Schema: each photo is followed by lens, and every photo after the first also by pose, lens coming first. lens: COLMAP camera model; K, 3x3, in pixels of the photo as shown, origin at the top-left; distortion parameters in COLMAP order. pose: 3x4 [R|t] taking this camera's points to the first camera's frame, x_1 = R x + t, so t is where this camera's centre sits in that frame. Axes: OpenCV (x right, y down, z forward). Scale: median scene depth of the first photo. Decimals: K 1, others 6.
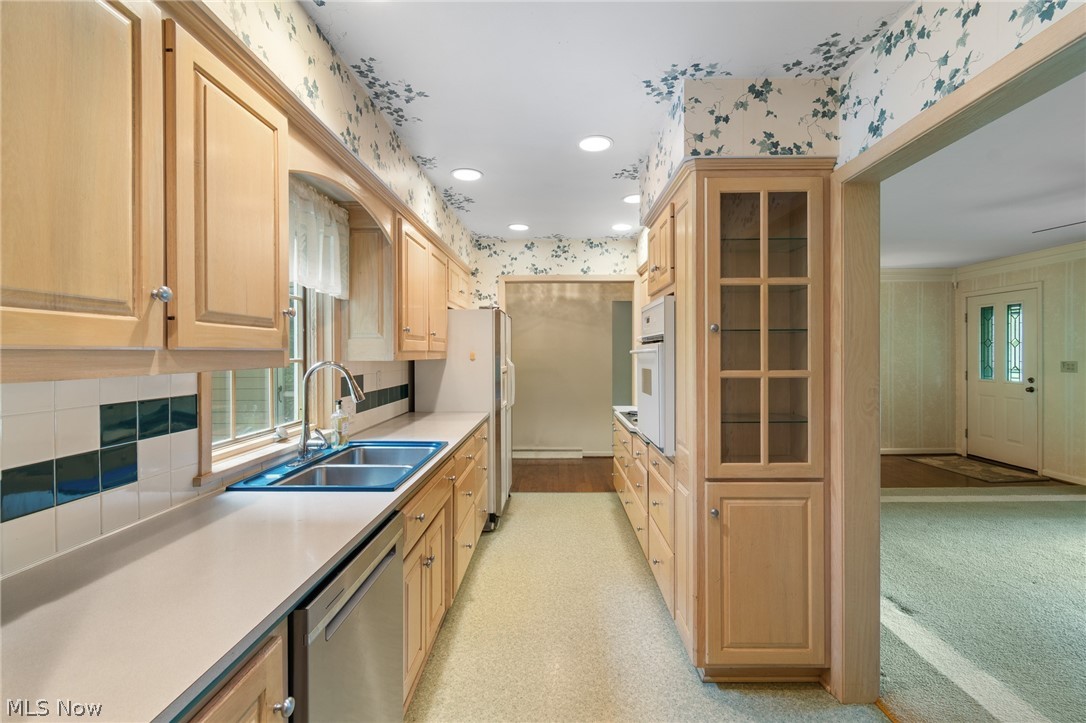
lens RADIAL K [[483.0, 0, 554.8], [0, 483.0, 355.5], [0, 0, 1]] dist [0.002761, -0.000300]
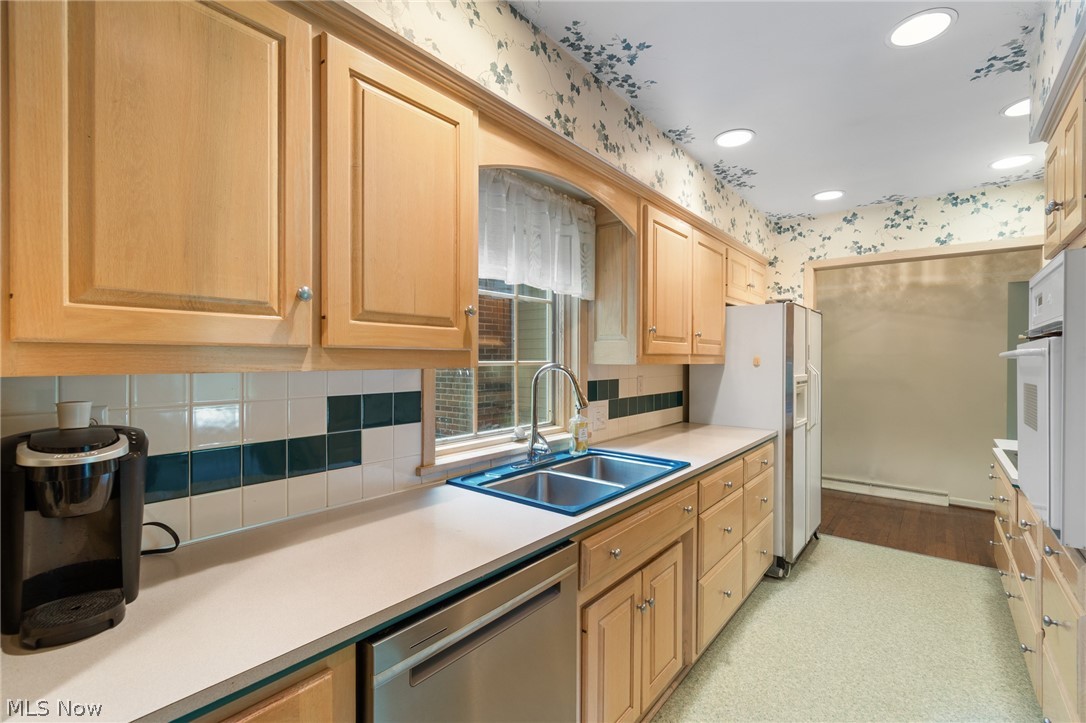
lens RADIAL K [[483.0, 0, 554.2], [0, 483.0, 362.7], [0, 0, 1]] dist [0.002761, -0.000300]
pose [[0.785603, 0.008968, -0.618666, 0.092824], [-0.008384, 0.999957, 0.003849, 0.004701], [0.618674, 0.002163, 0.785645, 0.178745]]
